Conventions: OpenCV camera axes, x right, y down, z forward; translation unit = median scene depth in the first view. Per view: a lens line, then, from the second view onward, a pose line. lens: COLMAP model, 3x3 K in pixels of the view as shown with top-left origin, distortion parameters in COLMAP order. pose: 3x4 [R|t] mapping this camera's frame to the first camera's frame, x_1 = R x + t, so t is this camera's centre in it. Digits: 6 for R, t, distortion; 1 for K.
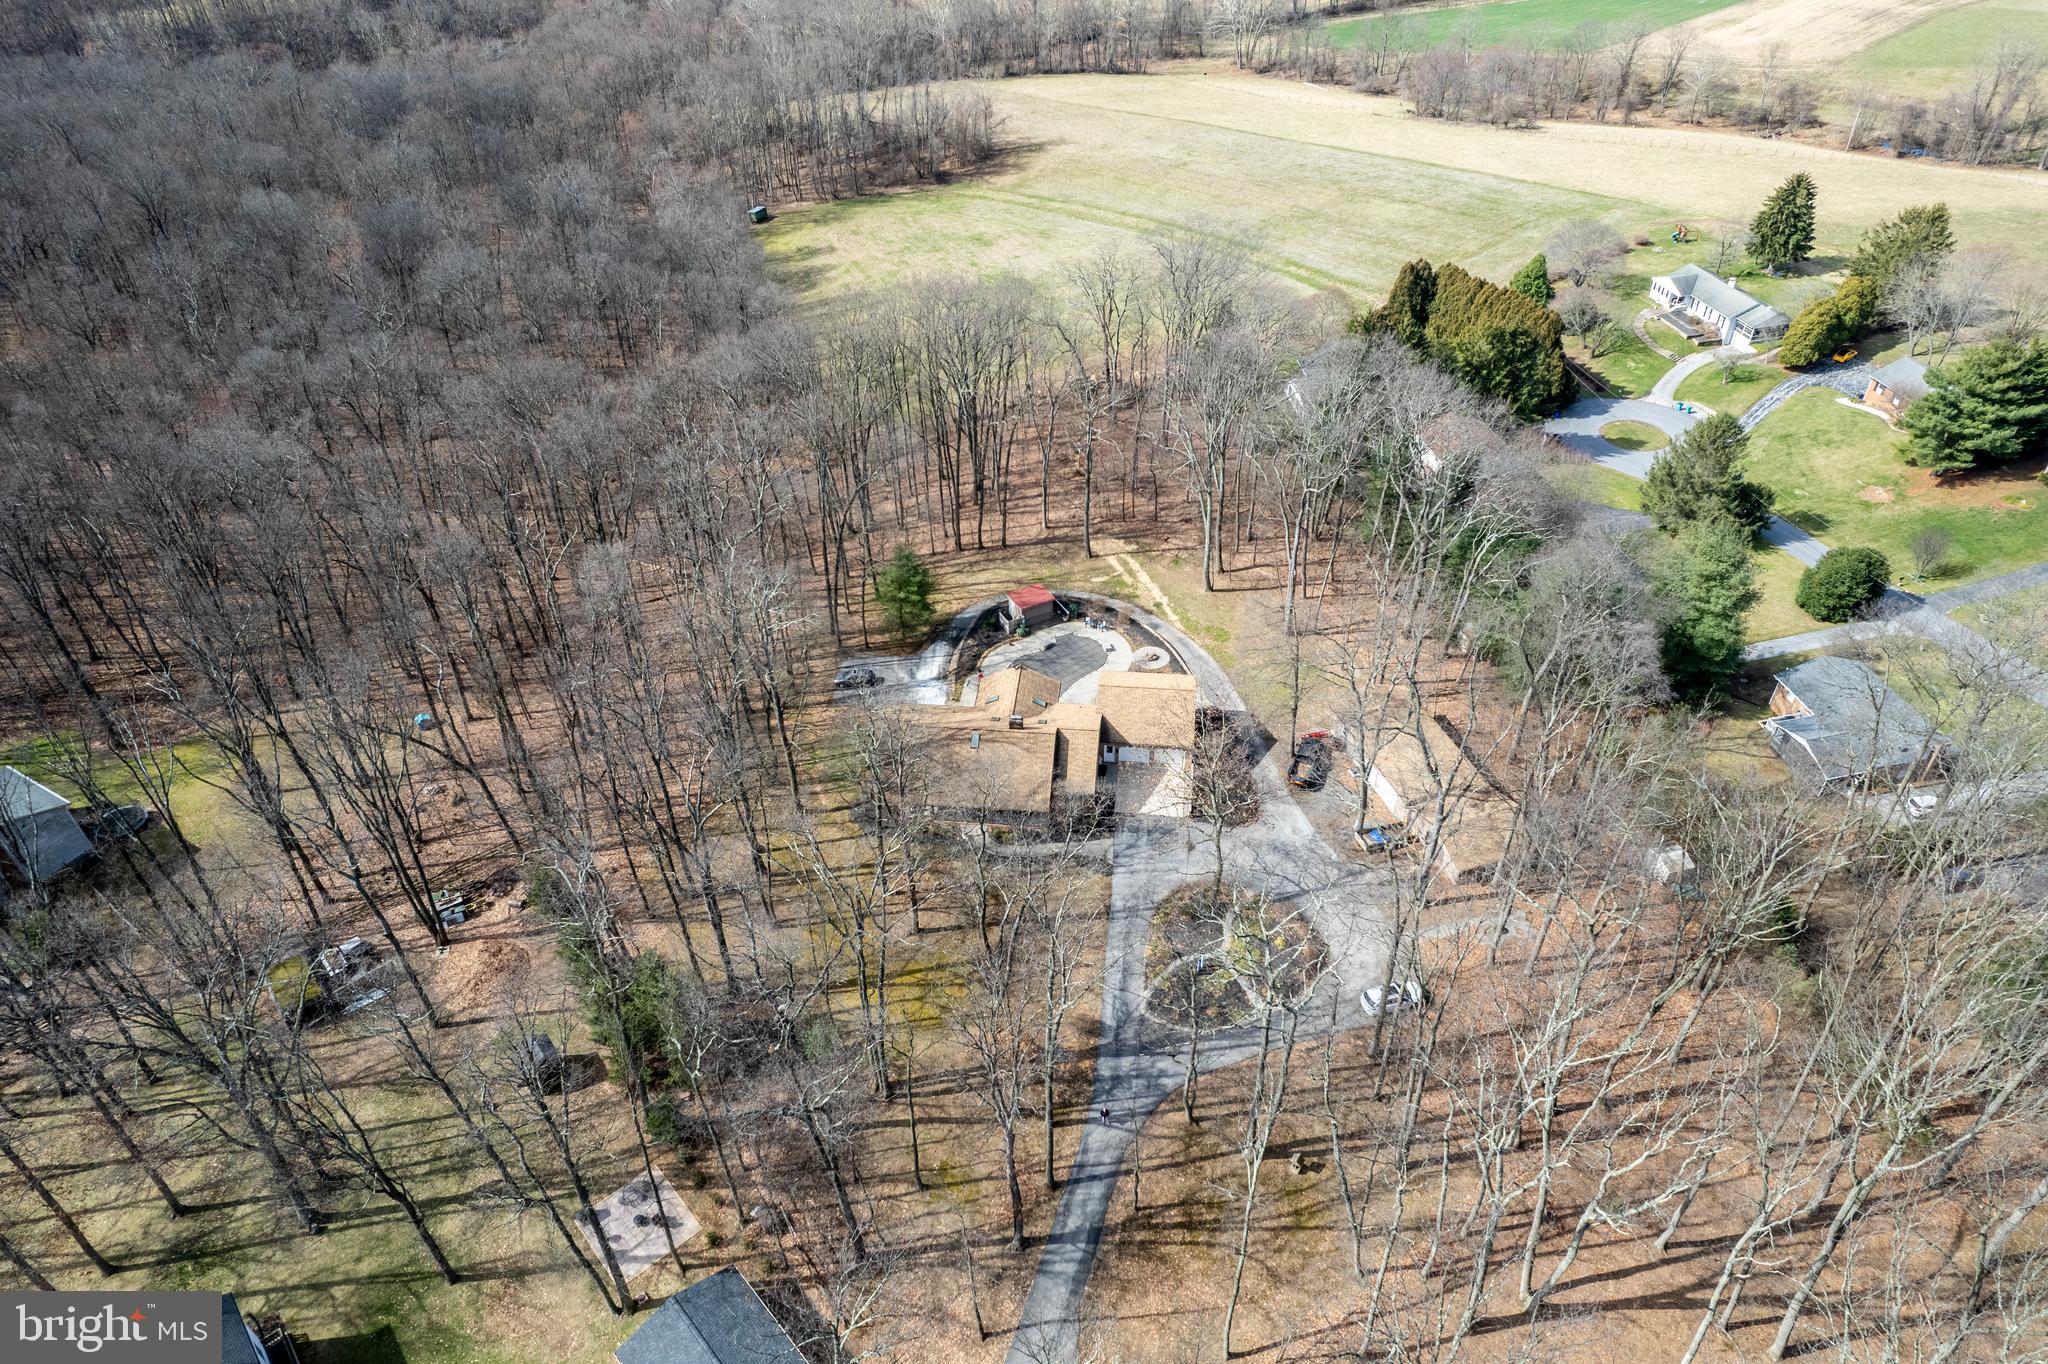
lens RADIAL K [[1318.6, 0, 1024.0], [0, 1318.6, 682.0], [0, 0, 1]] dist [-0.078342, 0.068499]
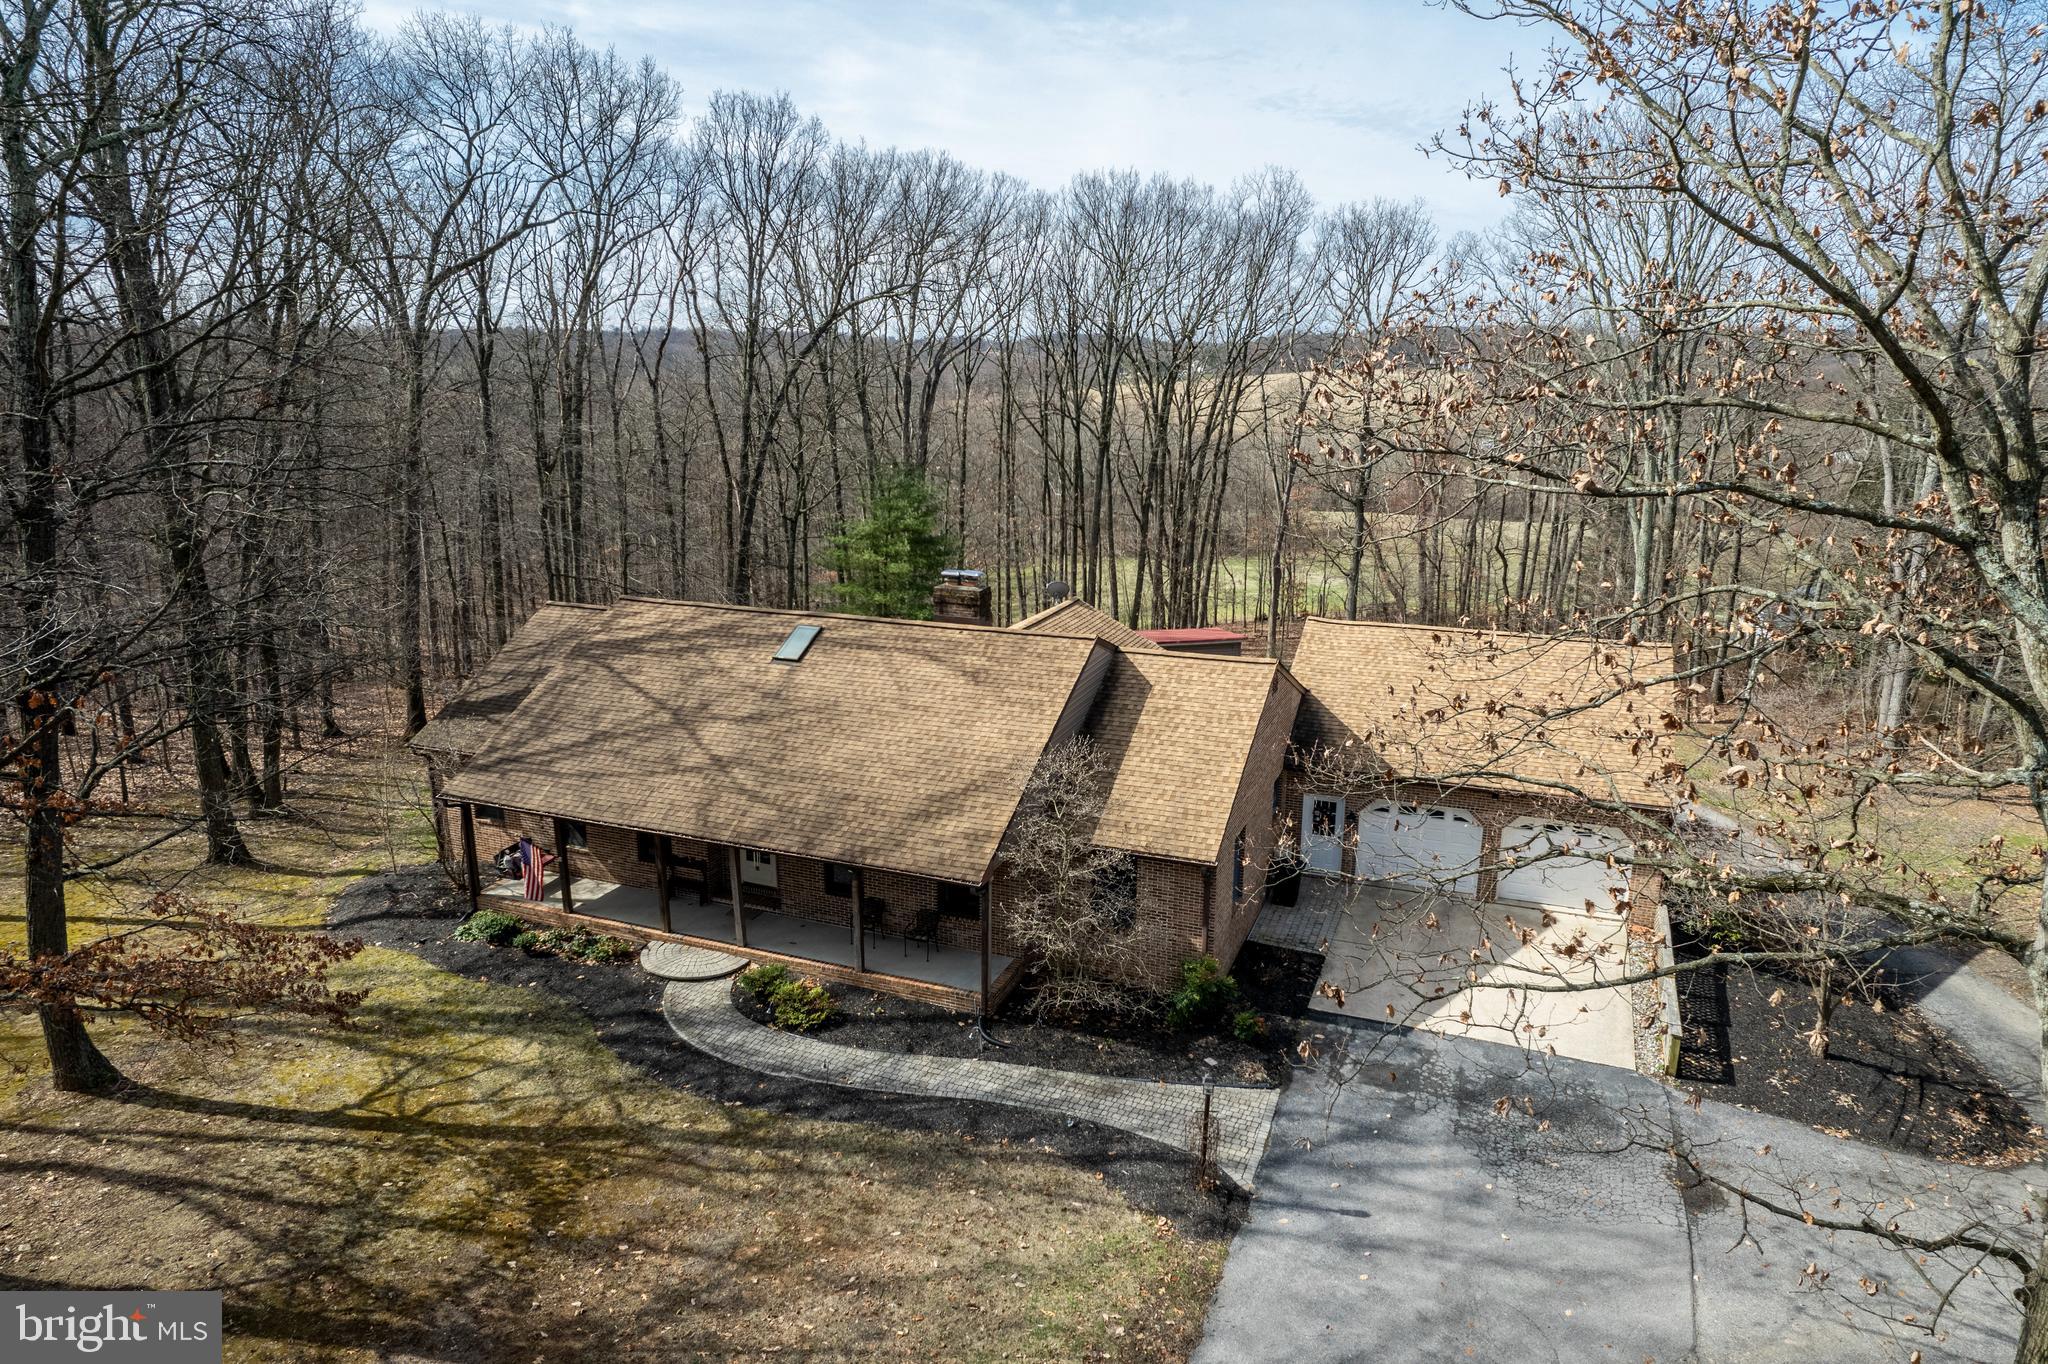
lens RADIAL K [[1307.8, 0, 1024.0], [0, 1307.8, 682.0], [0, 0, 1]] dist [-0.077794, 0.075666]
pose [[0.963737, 0.089771, -0.251301, 0.053924], [-0.187215, 0.898525, -0.396994, 0.108674], [0.190162, 0.429645, 0.882748, 0.573054]]
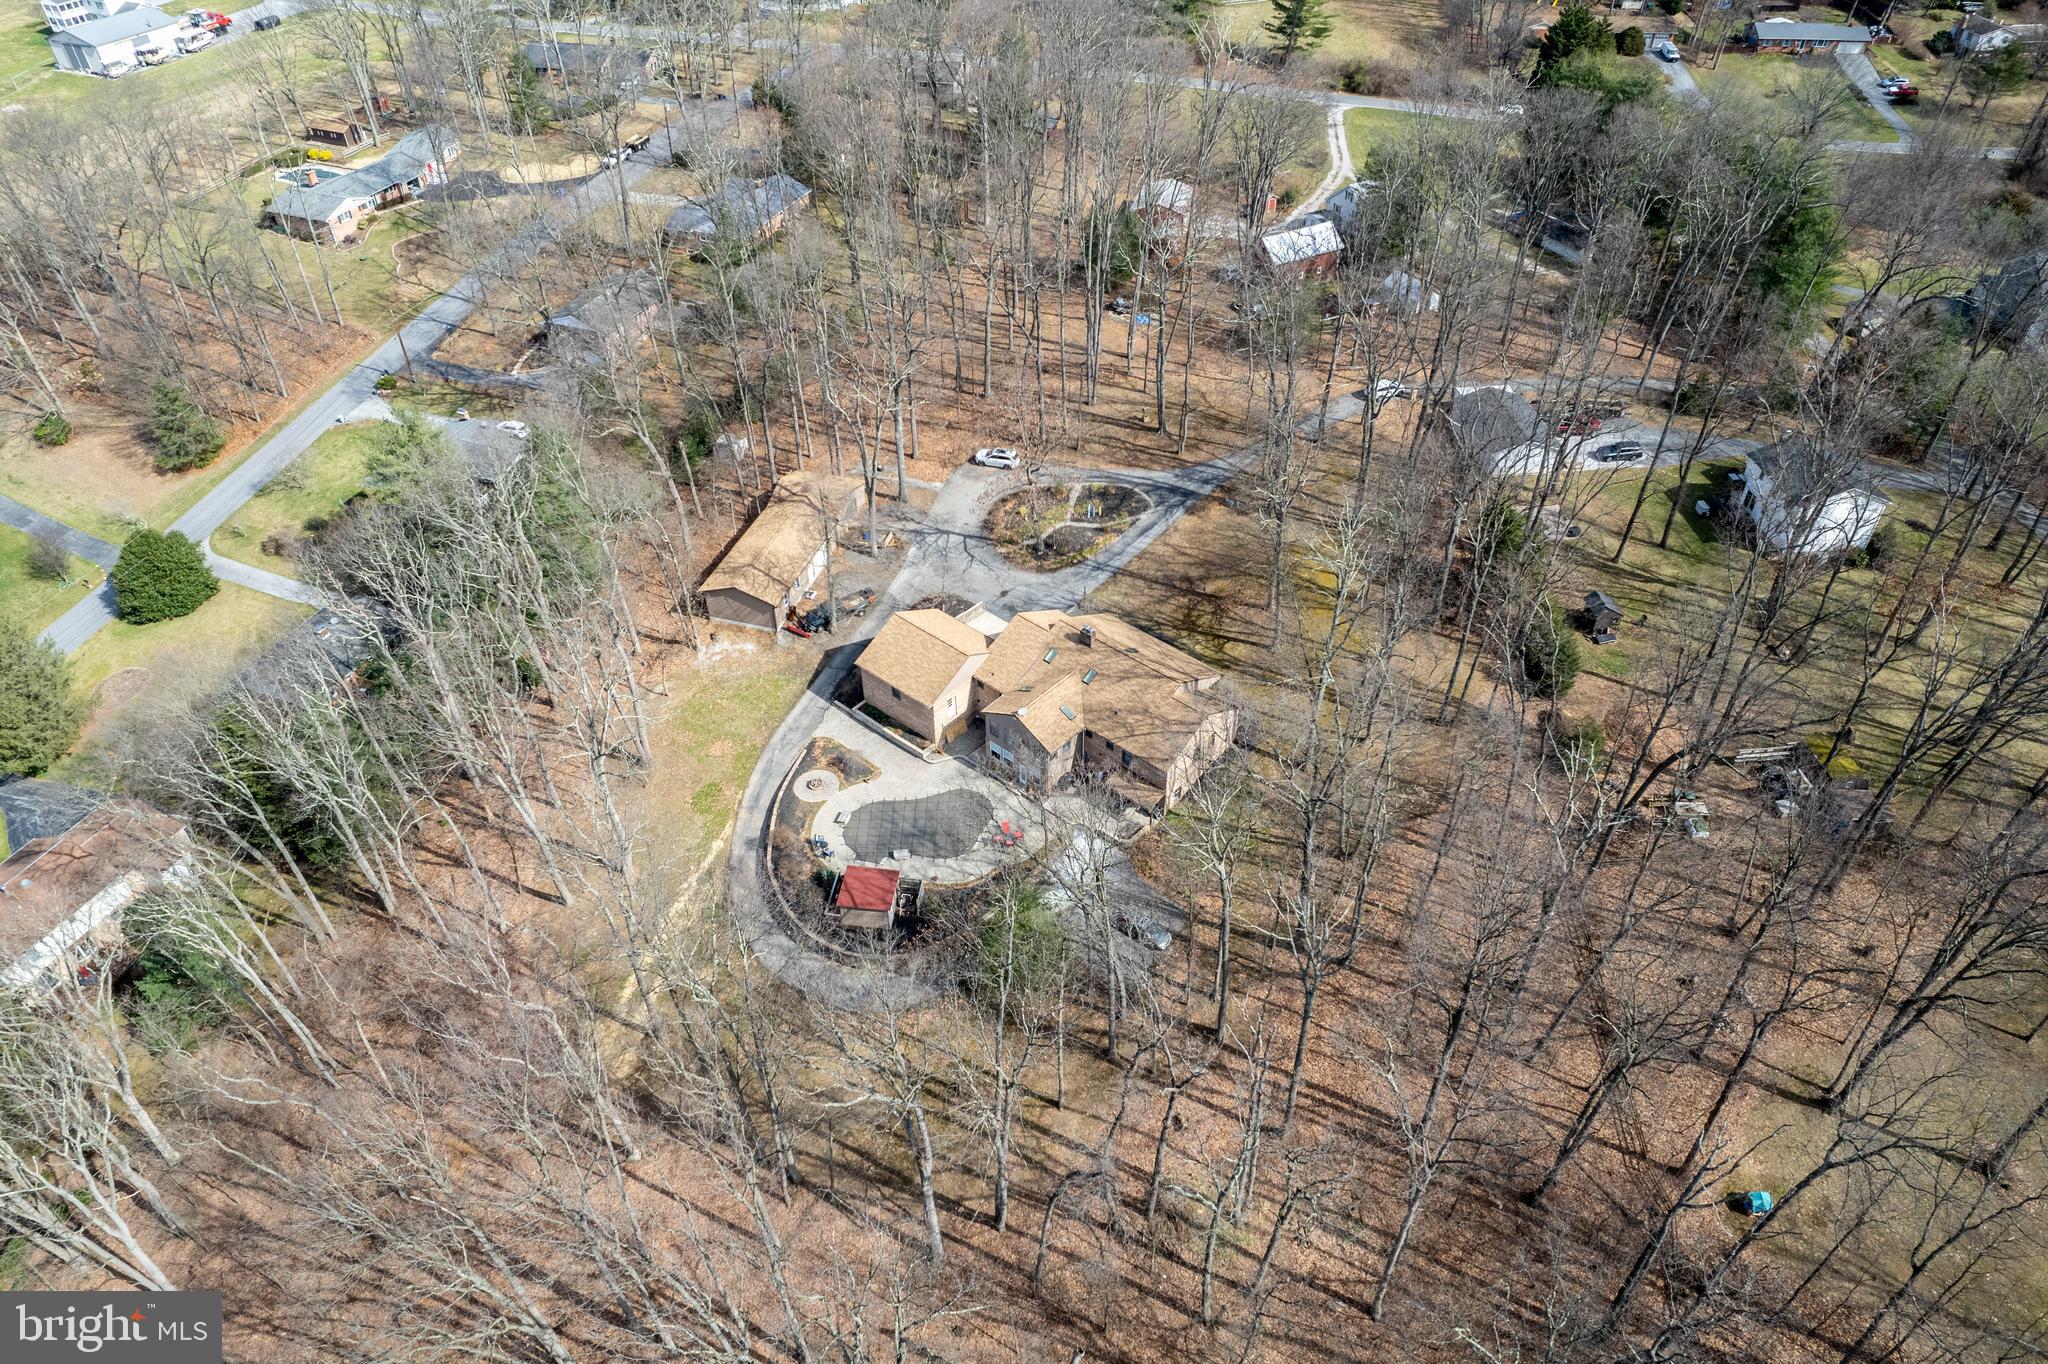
lens RADIAL K [[1322.2, 0, 1032.4], [0, 1322.2, 713.7], [0, 0, 1]] dist [-0.050217, 0.054980]
pose [[-0.820753, -0.368835, 0.436263, -0.306046], [0.373148, 0.232127, 0.898264, -0.618469], [-0.432580, 0.900043, -0.052889, 0.826478]]
